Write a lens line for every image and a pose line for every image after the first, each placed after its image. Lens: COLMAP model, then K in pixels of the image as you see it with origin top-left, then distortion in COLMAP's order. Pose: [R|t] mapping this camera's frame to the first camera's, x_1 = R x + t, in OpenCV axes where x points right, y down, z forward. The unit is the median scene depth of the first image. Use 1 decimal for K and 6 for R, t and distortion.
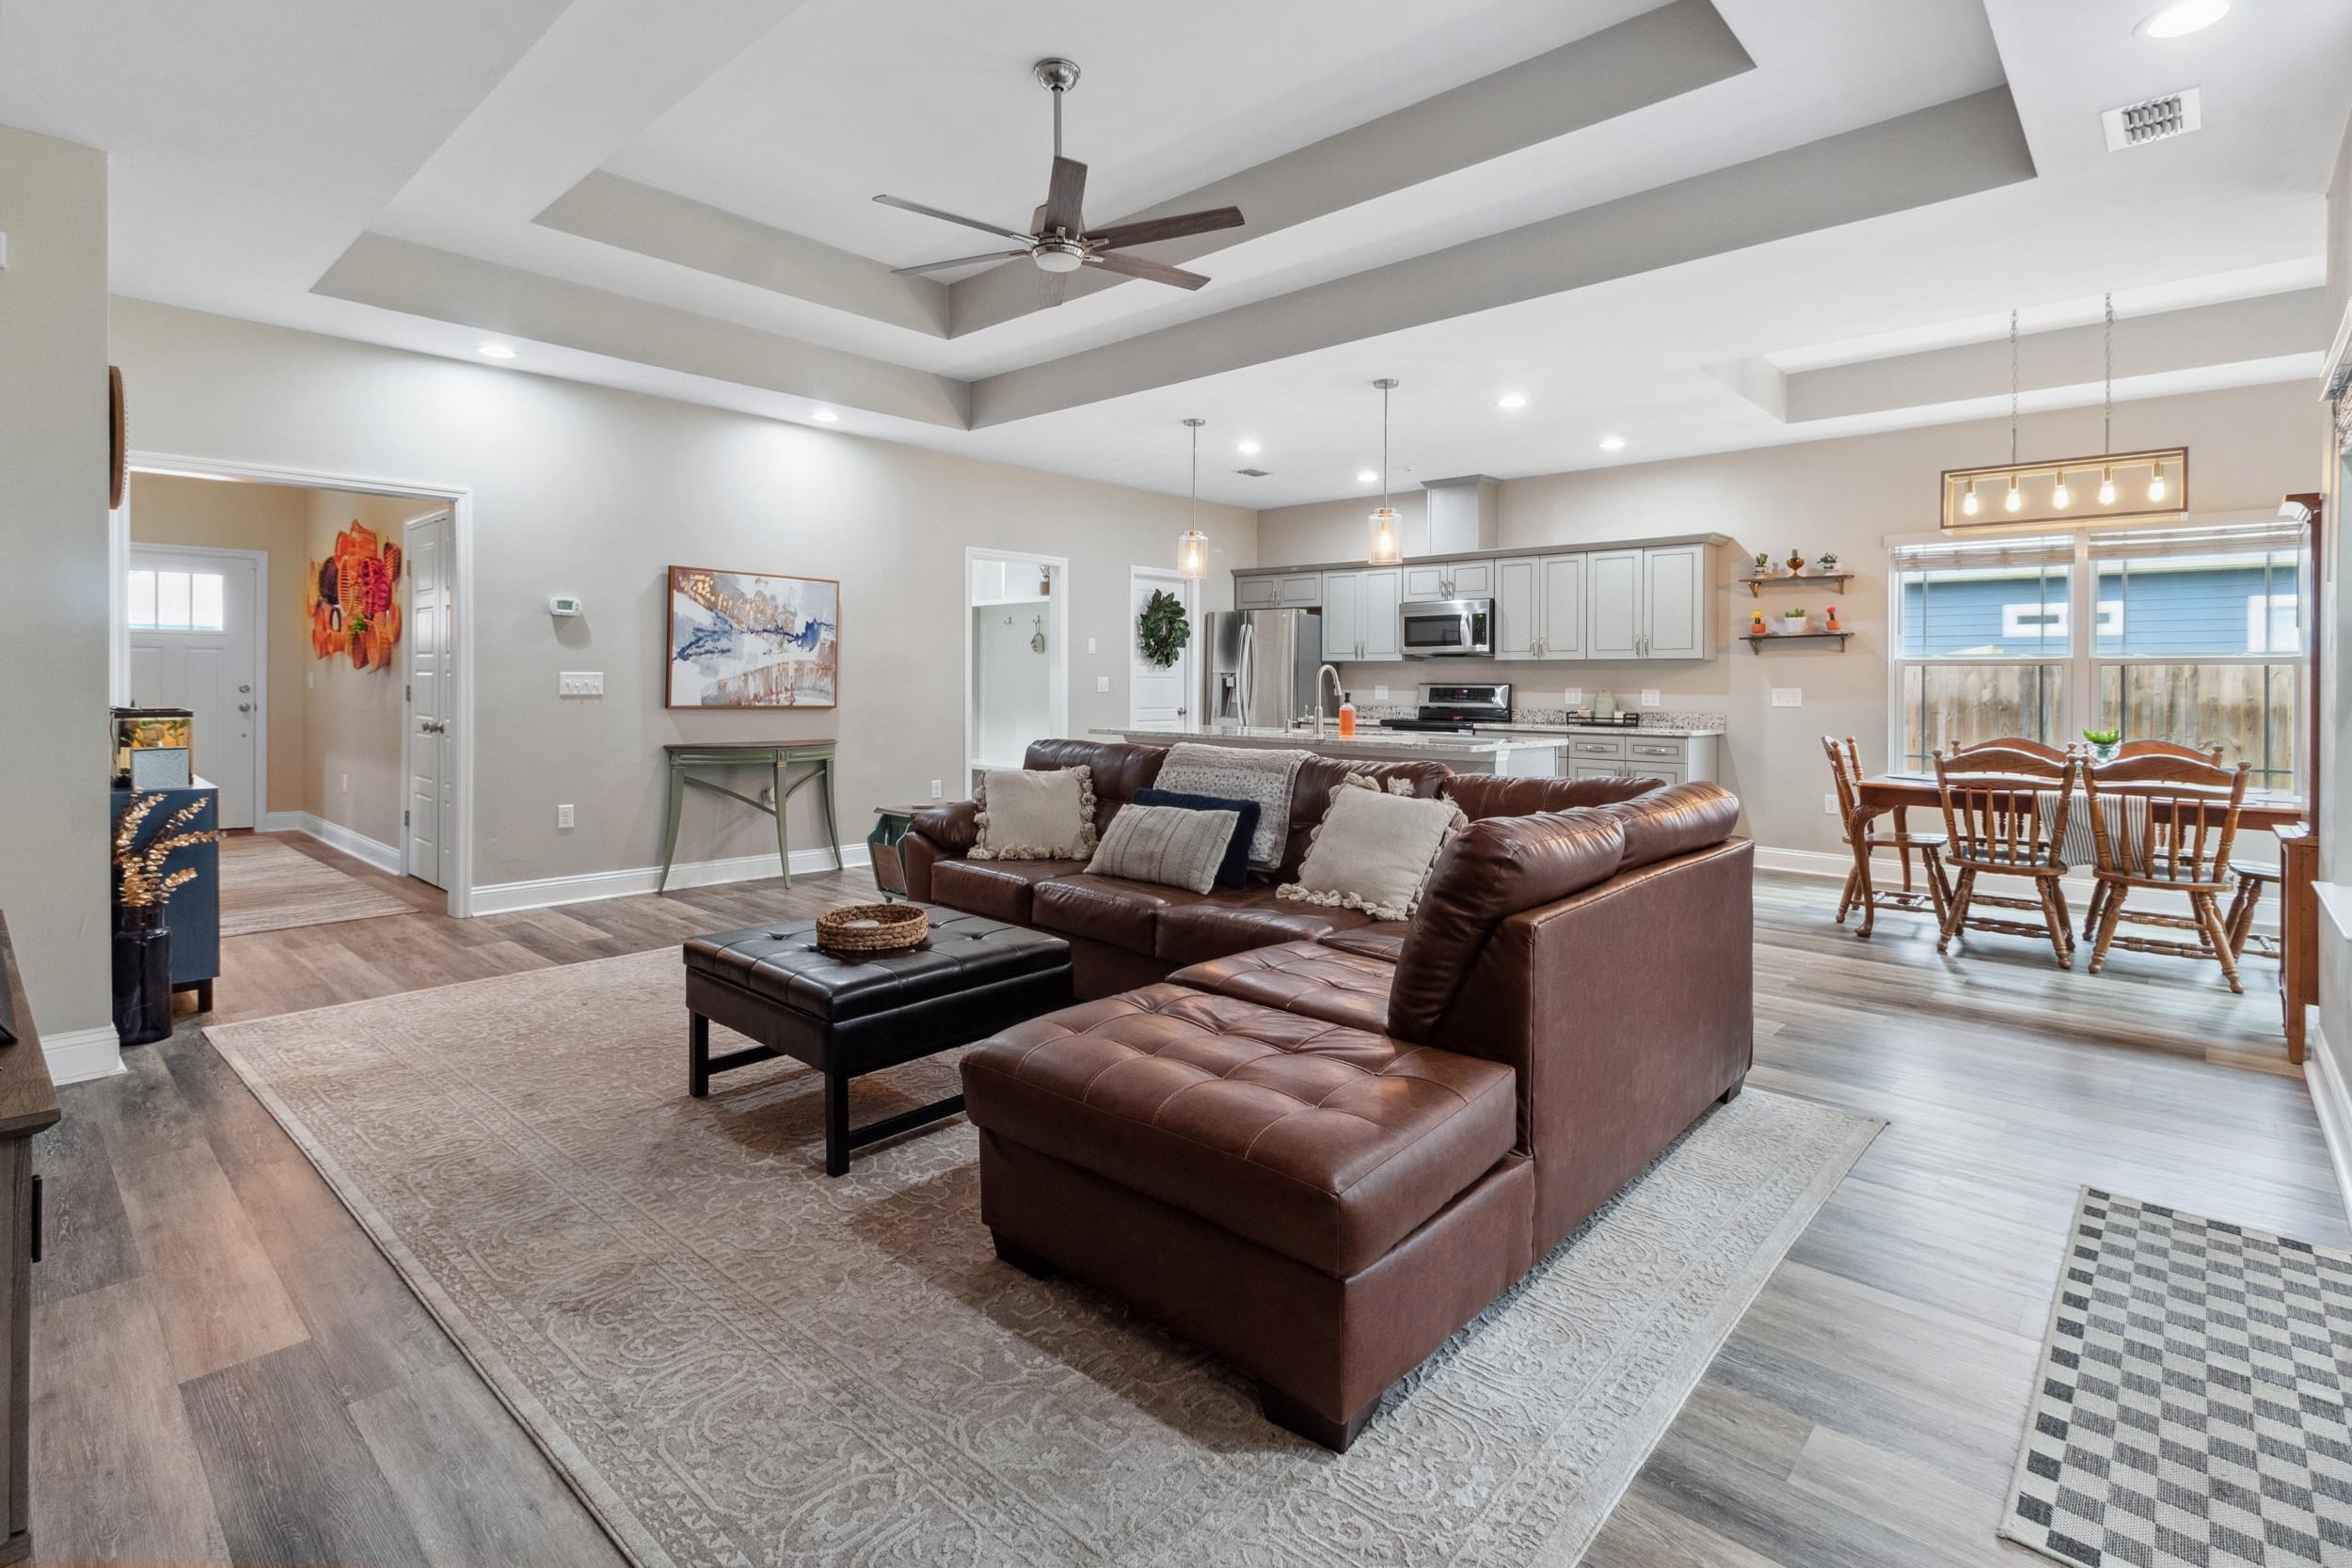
lens RADIAL K [[1100.9, 0, 1176.0], [0, 1100.9, 784.0], [0, 0, 1]] dist [0.000716, 0.000142]
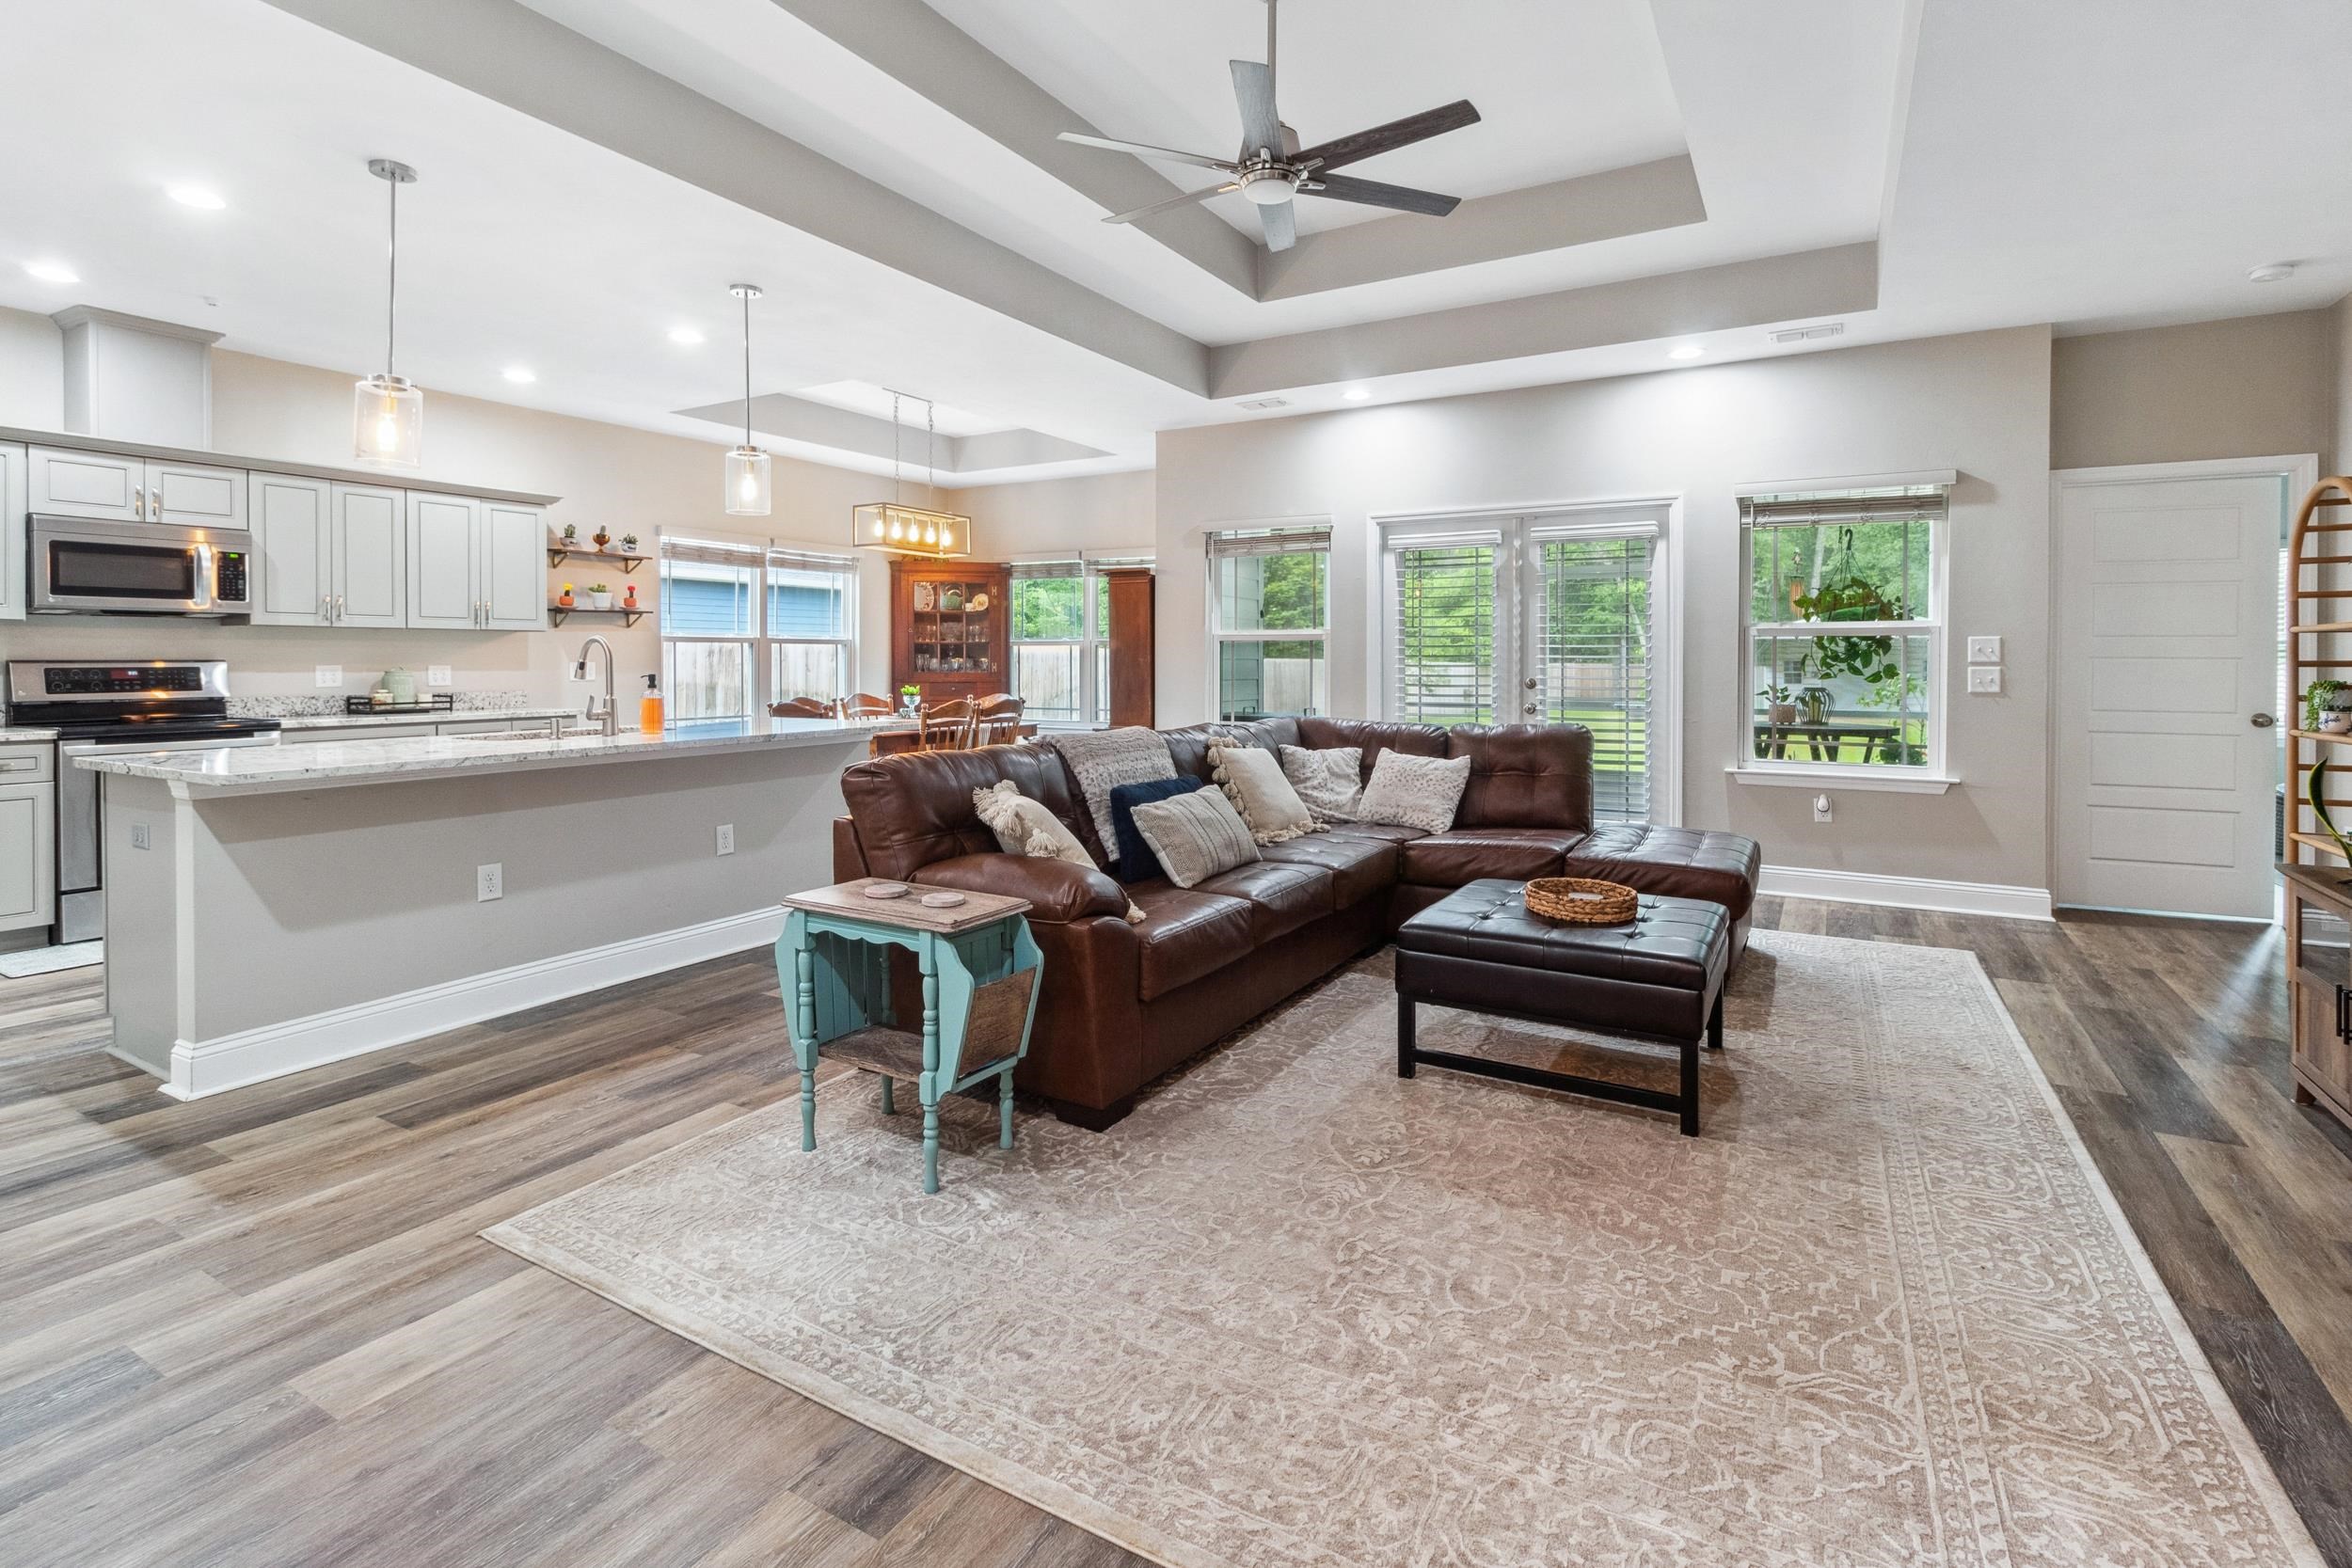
lens RADIAL K [[1100.9, 0, 1176.0], [0, 1100.9, 784.0], [0, 0, 1]] dist [0.000716, 0.000142]
pose [[-0.208904, -0.122913, 0.970181, -0.546679], [0.085724, 0.985950, 0.143370, -0.073559], [-0.974172, 0.113119, -0.195433, 0.672357]]
